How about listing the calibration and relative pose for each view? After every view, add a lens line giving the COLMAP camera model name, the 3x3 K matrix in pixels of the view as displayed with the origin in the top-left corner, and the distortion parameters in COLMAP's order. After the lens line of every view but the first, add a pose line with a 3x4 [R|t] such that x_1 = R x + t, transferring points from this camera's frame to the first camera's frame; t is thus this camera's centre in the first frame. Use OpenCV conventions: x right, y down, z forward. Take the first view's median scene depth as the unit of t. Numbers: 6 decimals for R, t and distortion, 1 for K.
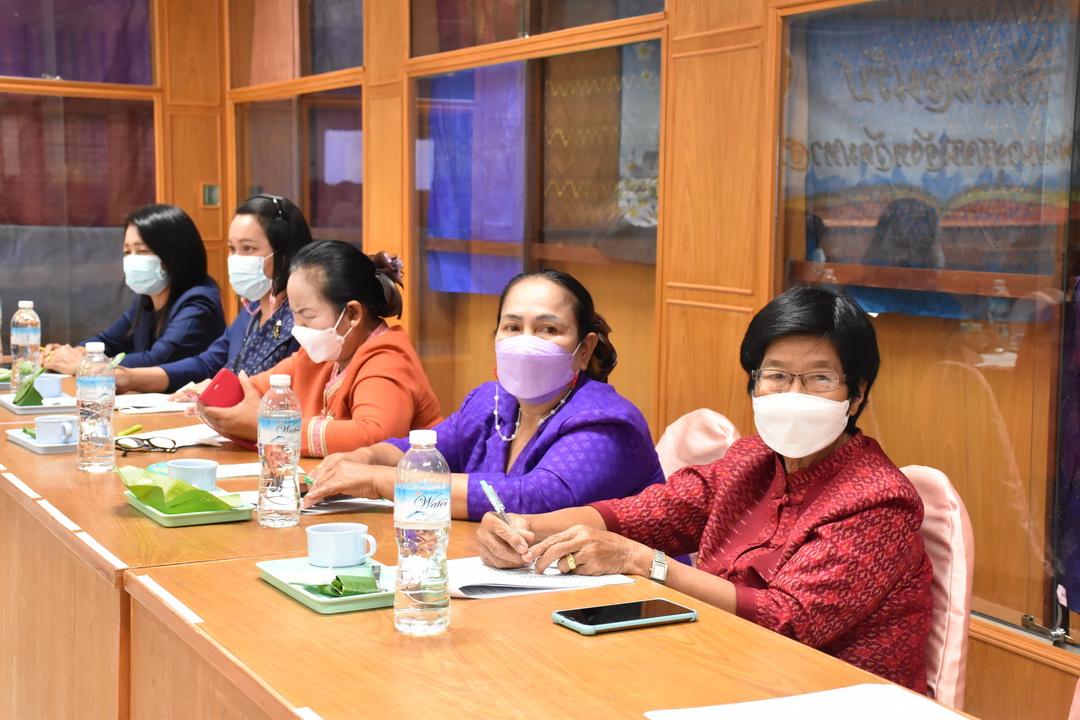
lens RADIAL K [[1653.6, 0, 540.4], [0, 1653.6, 360.1], [0, 0, 1]] dist [-0.000966, -0.000496]
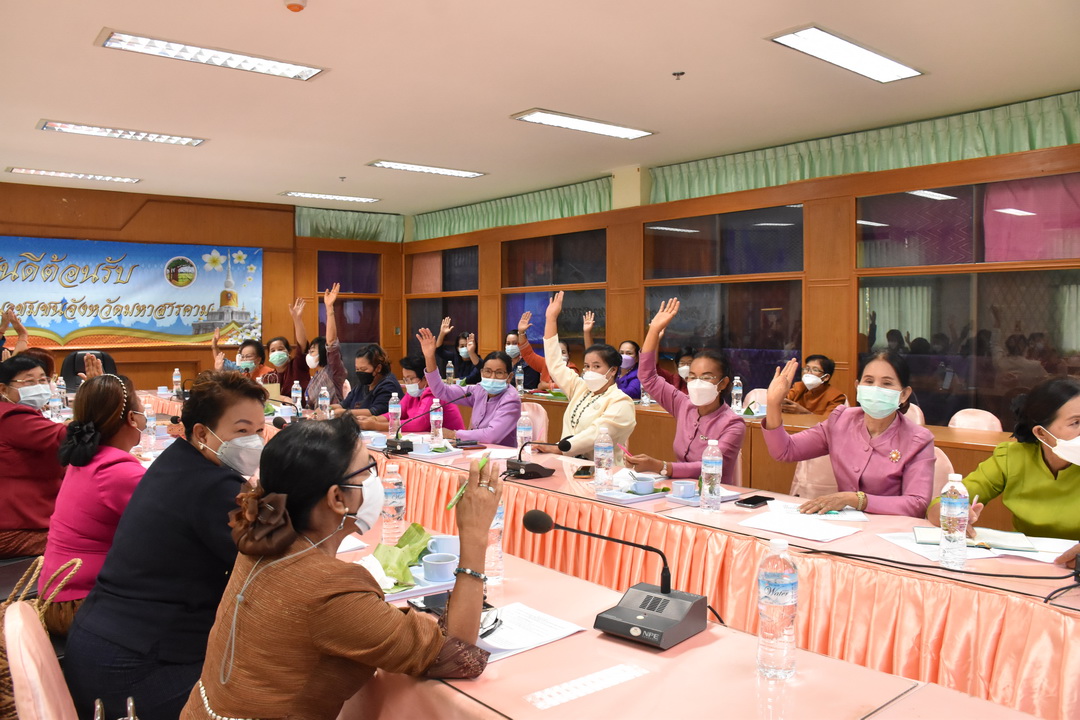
lens RADIAL K [[857.9, 0, 534.9], [0, 857.9, 358.5], [0, 0, 1]] dist [-0.141754, 0.100340]
pose [[0.974613, -0.020834, 0.222923, -0.368540], [0.035416, 0.997471, -0.061615, 0.063415], [-0.221076, 0.067946, 0.972887, -0.645058]]
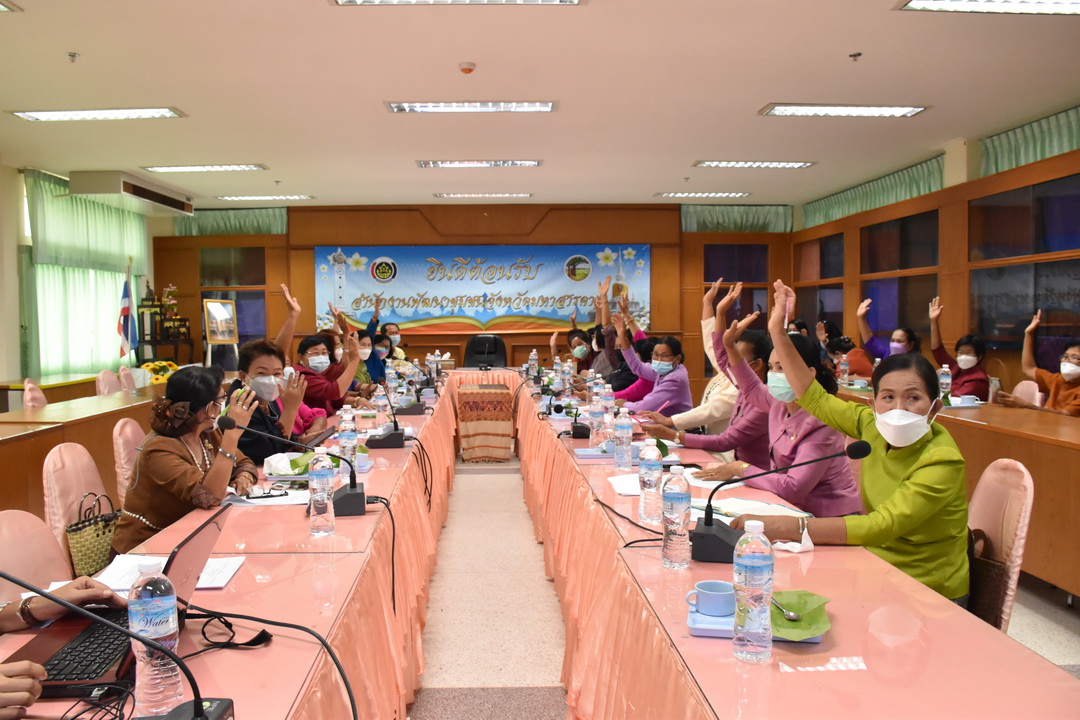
lens RADIAL K [[857.9, 0, 534.9], [0, 857.9, 358.5], [0, 0, 1]] dist [-0.141754, 0.100340]
pose [[0.918733, -0.000944, -0.394878, -0.014345], [-0.021677, 0.998369, -0.052820, 0.080112], [0.394284, 0.057087, 0.917214, -0.730555]]
